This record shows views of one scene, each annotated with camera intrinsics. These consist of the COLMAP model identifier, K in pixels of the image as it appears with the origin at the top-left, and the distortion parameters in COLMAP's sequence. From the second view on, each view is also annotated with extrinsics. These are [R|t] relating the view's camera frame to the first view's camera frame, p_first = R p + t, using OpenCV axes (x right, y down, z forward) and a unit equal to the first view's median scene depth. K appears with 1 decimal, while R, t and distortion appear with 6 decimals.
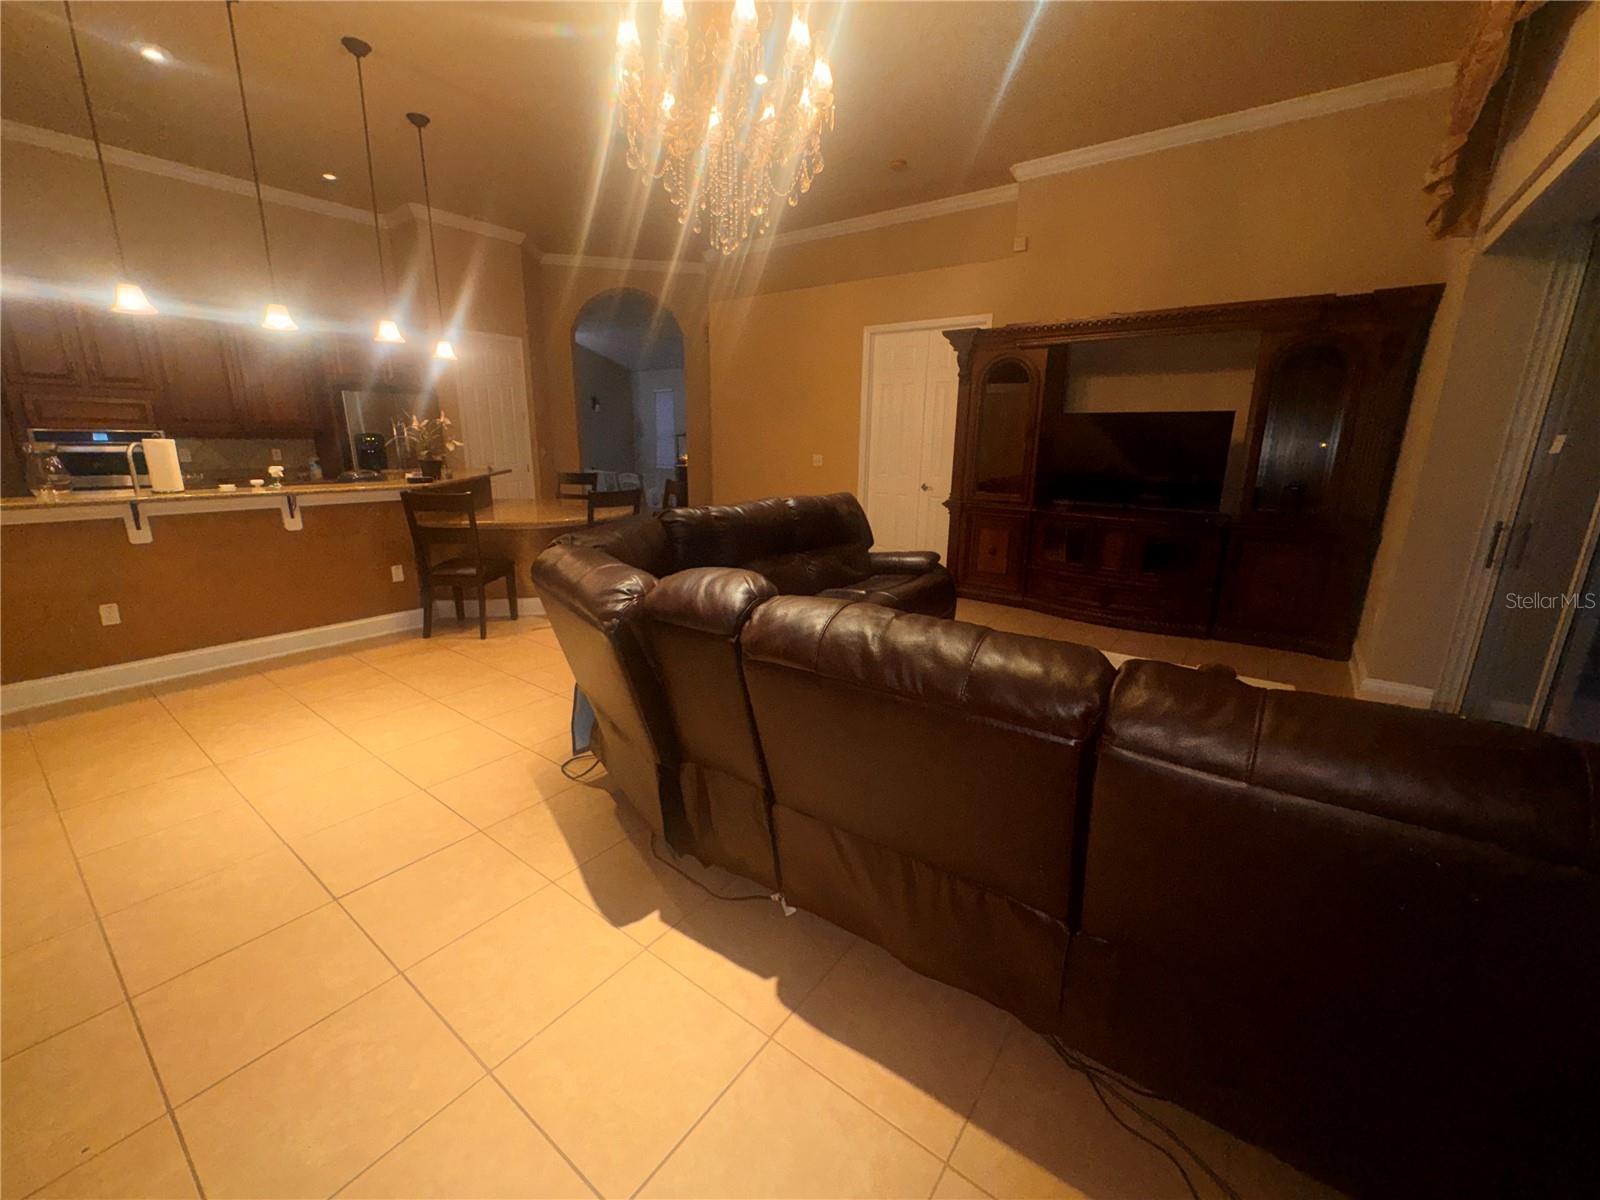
lens RADIAL K [[639.8, 0, 800.0], [0, 639.8, 600.0], [0, 0, 1]] dist [-0.003180, 0.000045]
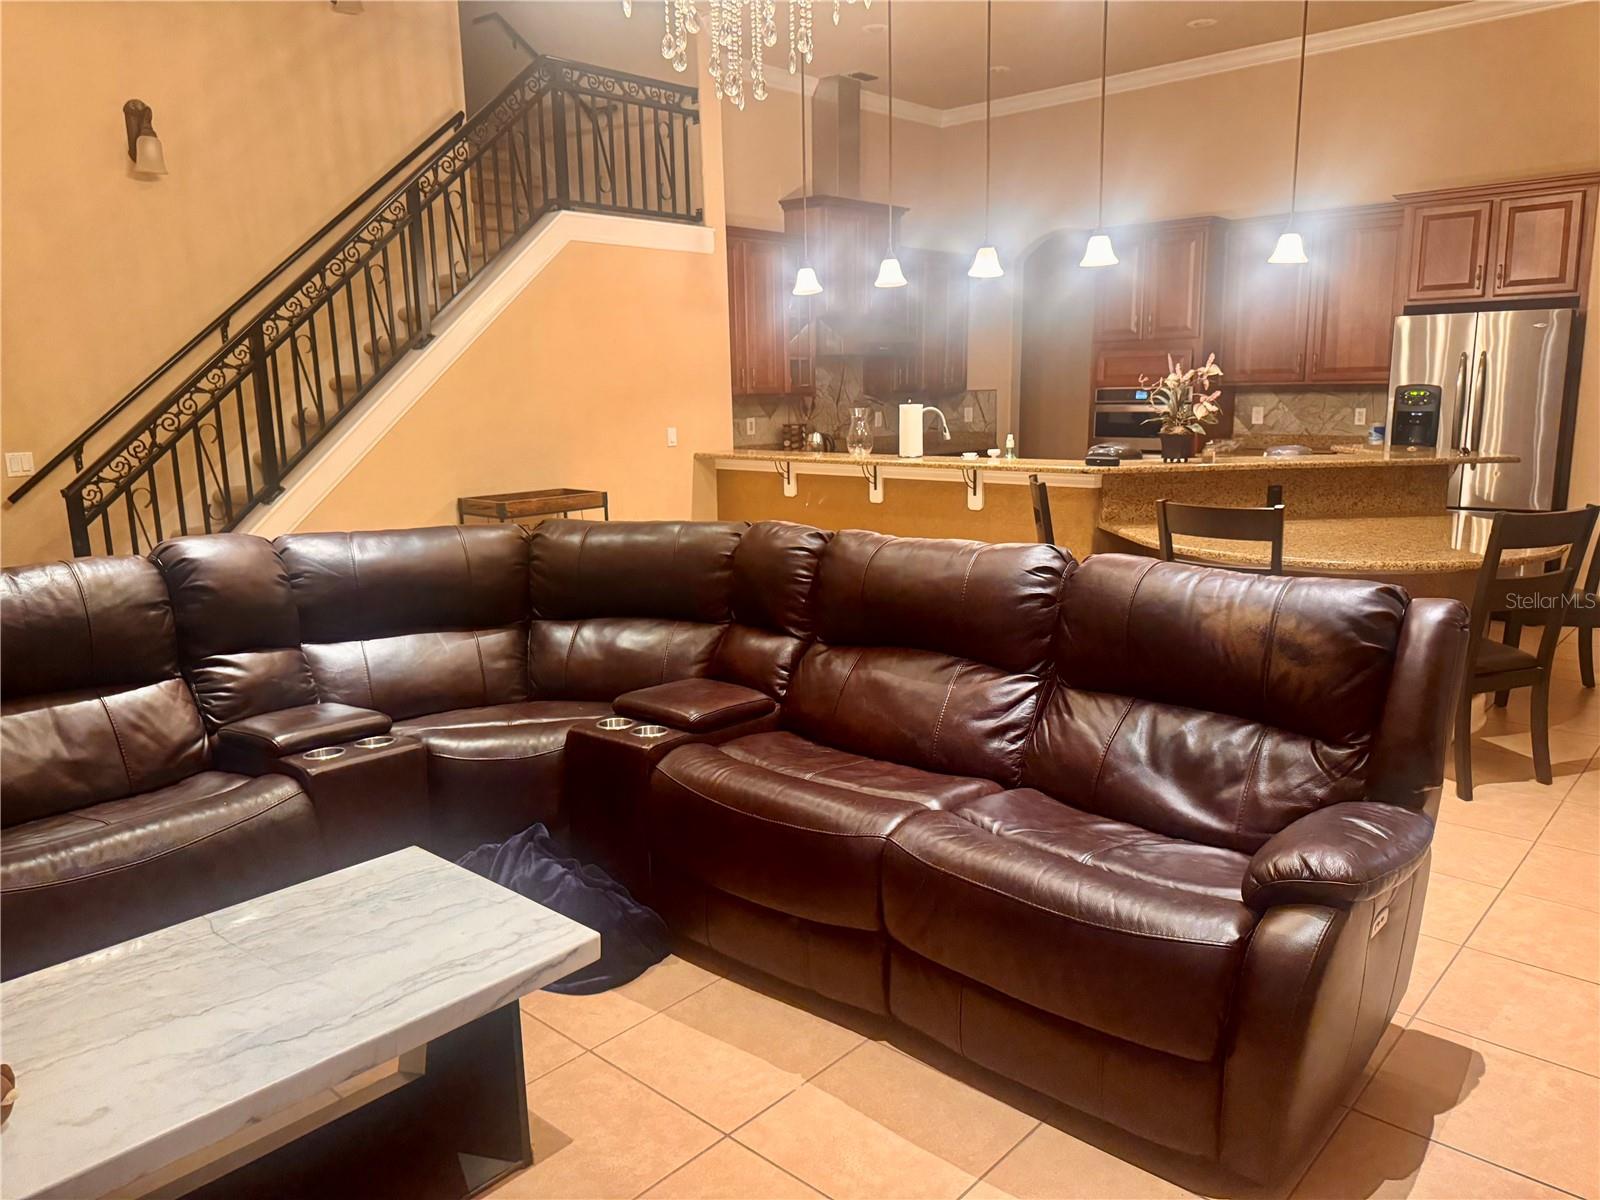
lens RADIAL K [[1124.9, 0, 811.0], [0, 1124.9, 608.0], [0, 0, 1]] dist [0.090683, -0.127063]
pose [[-0.095172, 0.176930, -0.979611, 0.756191], [-0.231211, 0.953237, 0.194629, -0.237788], [0.968237, 0.245021, -0.049813, 0.941597]]
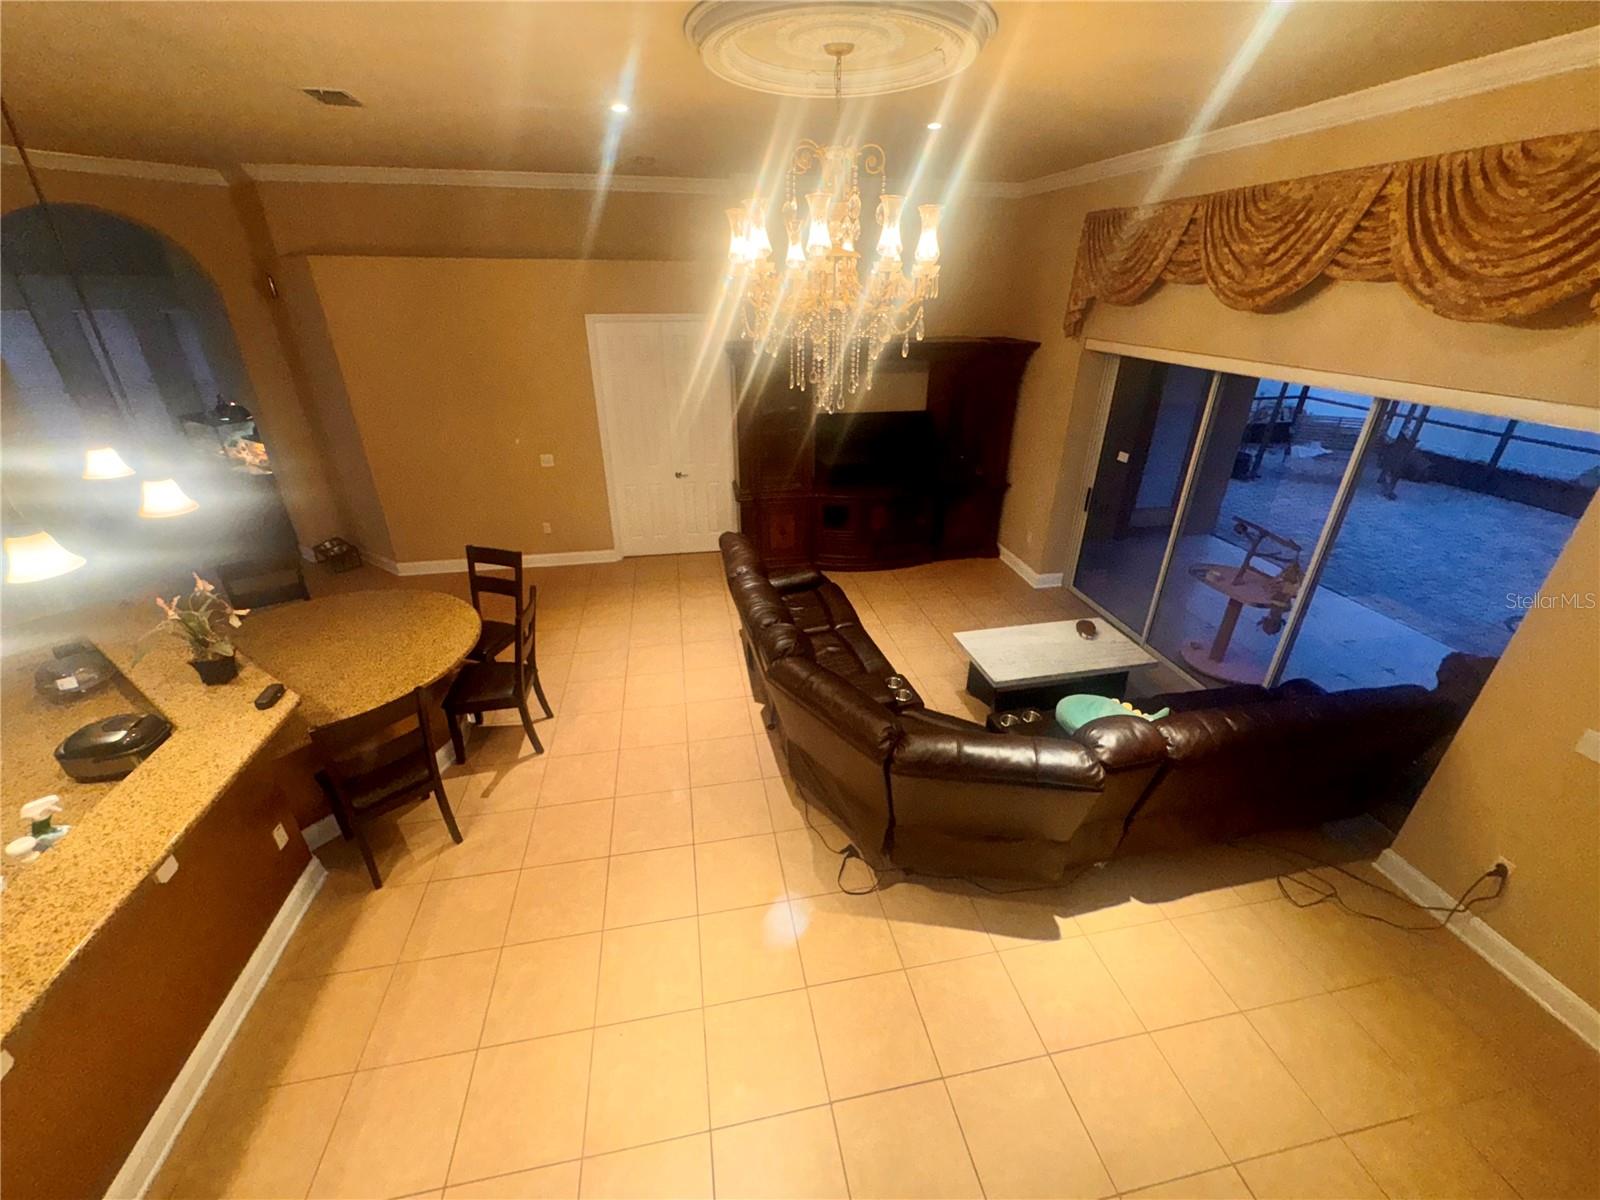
lens RADIAL K [[639.8, 0, 800.0], [0, 639.8, 600.0], [0, 0, 1]] dist [-0.003180, 0.000045]
pose [[0.672342, -0.336711, 0.659228, -0.739095], [0.183675, 0.938593, 0.292073, -0.436229], [-0.717091, -0.075289, 0.692901, 0.201822]]
